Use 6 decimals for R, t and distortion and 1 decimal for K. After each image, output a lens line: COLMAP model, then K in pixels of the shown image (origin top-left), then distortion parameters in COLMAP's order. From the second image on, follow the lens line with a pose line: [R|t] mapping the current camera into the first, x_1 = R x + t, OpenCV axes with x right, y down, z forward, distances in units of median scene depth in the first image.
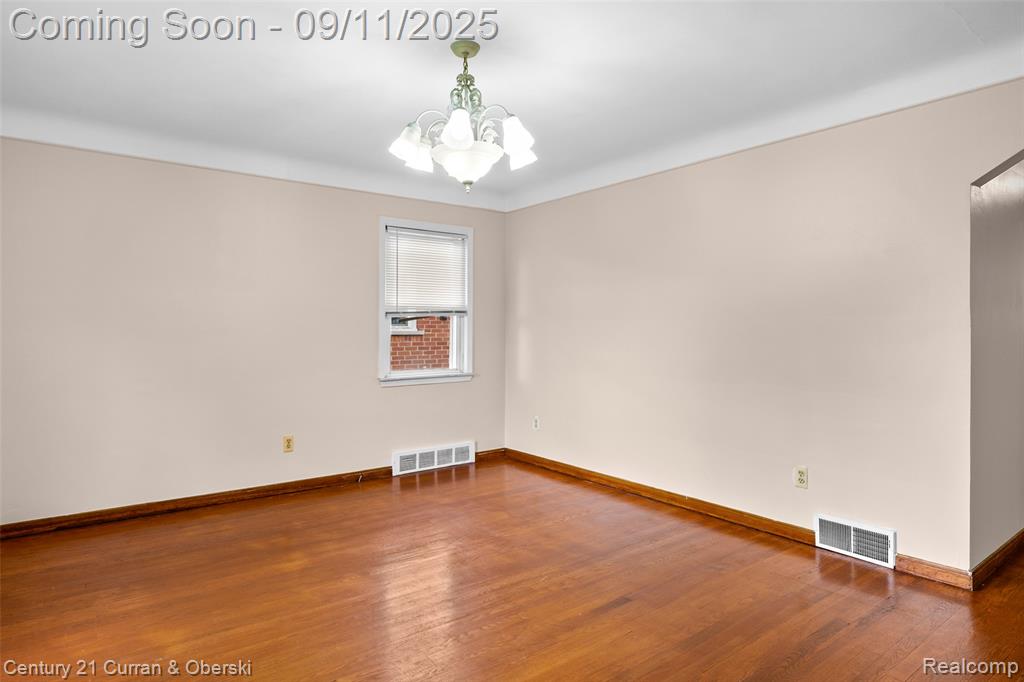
lens RADIAL K [[576.9, 0, 508.5], [0, 576.9, 329.5], [0, 0, 1]] dist [-0.004053, -0.000479]
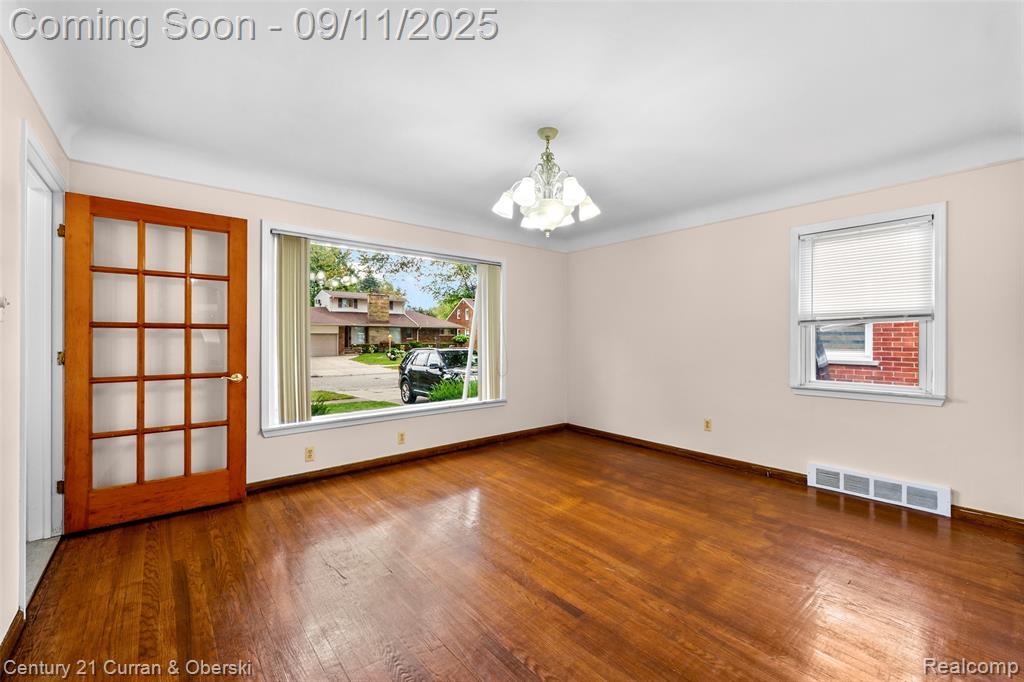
lens RADIAL K [[407.2, 0, 511.5], [0, 407.2, 333.3], [0, 0, 1]] dist [0.000565, 0.000087]
pose [[0.071938, -0.010553, -0.997353, 0.601687], [-0.003446, 0.999935, -0.010829, 0.001845], [0.997403, 0.004216, 0.071897, 0.568292]]
